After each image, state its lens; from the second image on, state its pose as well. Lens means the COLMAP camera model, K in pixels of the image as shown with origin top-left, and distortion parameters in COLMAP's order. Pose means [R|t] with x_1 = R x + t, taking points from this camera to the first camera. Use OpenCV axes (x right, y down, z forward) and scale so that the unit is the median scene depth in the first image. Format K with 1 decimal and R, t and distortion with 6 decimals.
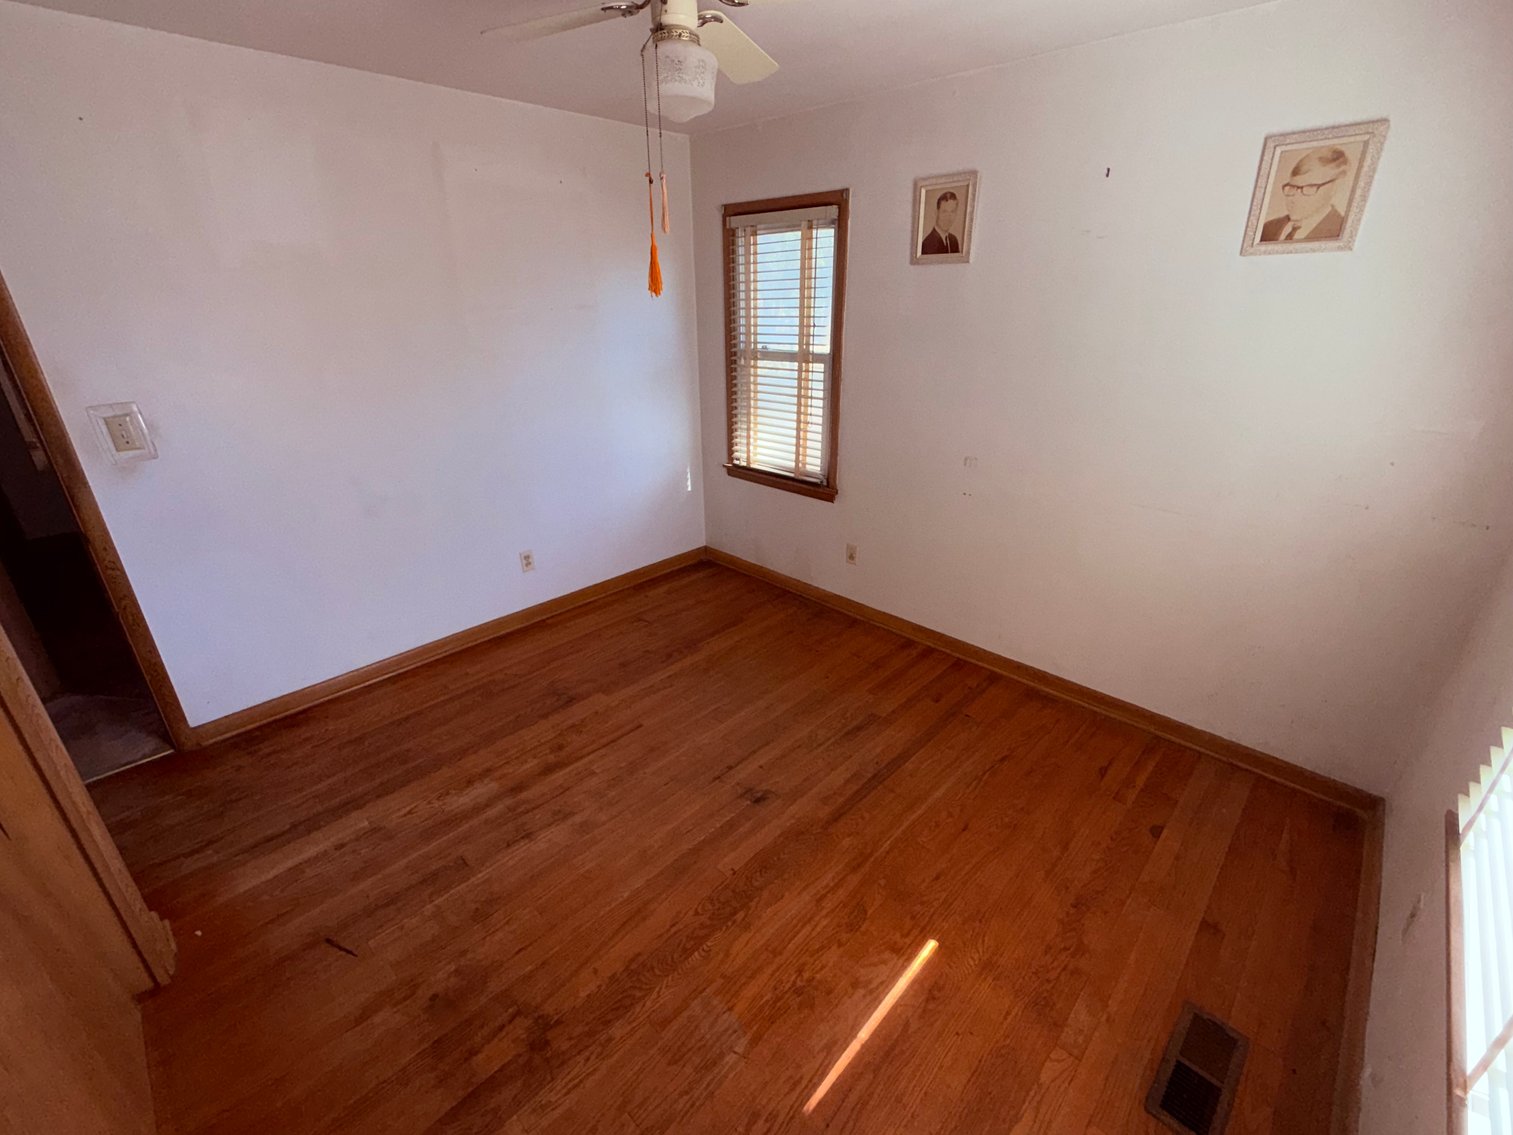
lens RADIAL K [[649.9, 0, 759.8], [0, 649.9, 568.8], [0, 0, 1]] dist [0.000277, -0.000044]
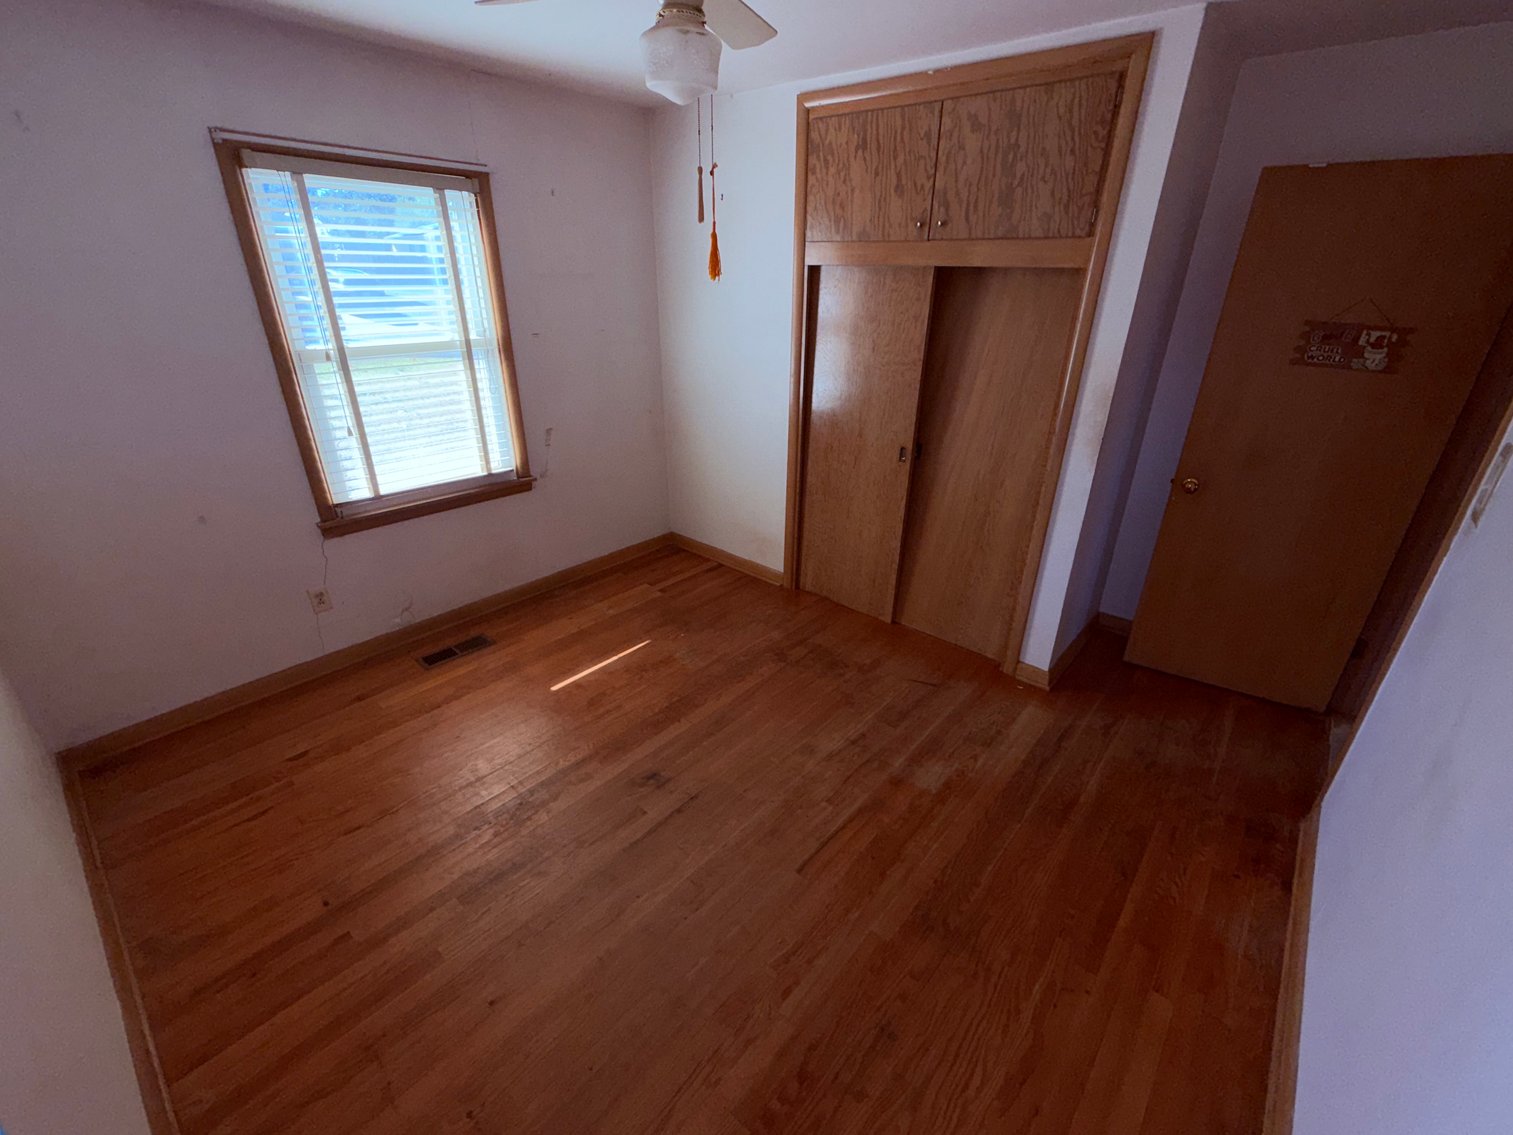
lens RADIAL K [[649.9, 0, 755.7], [0, 649.9, 570.8], [0, 0, 1]] dist [0.000277, -0.000044]
pose [[-0.998910, 0.009374, -0.045729, -0.114659], [-0.027809, 0.667308, 0.744262, -0.596449], [0.037492, 0.744723, -0.666320, 1.376566]]
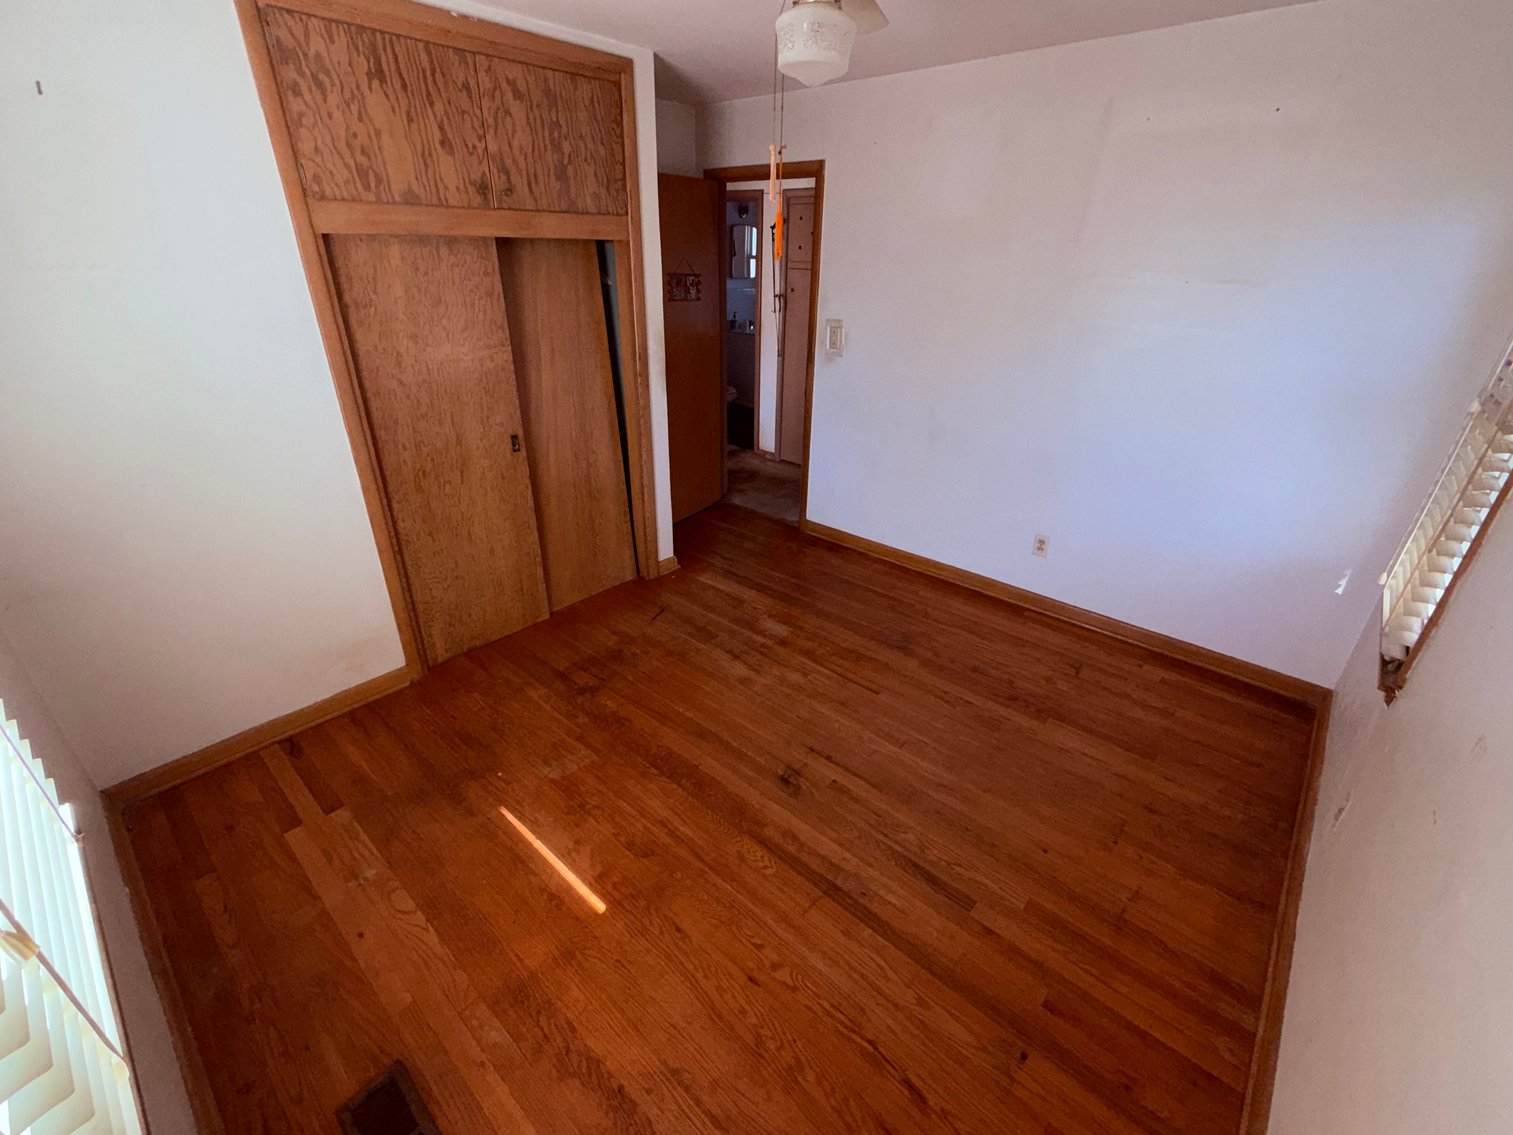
lens RADIAL K [[649.9, 0, 758.1], [0, 649.9, 570.6], [0, 0, 1]] dist [0.000277, -0.000044]
pose [[0.038151, 0.450000, -0.892213, 0.702236], [-0.408239, 0.821973, 0.397117, -0.271421], [0.912078, 0.349086, 0.215066, 0.605892]]
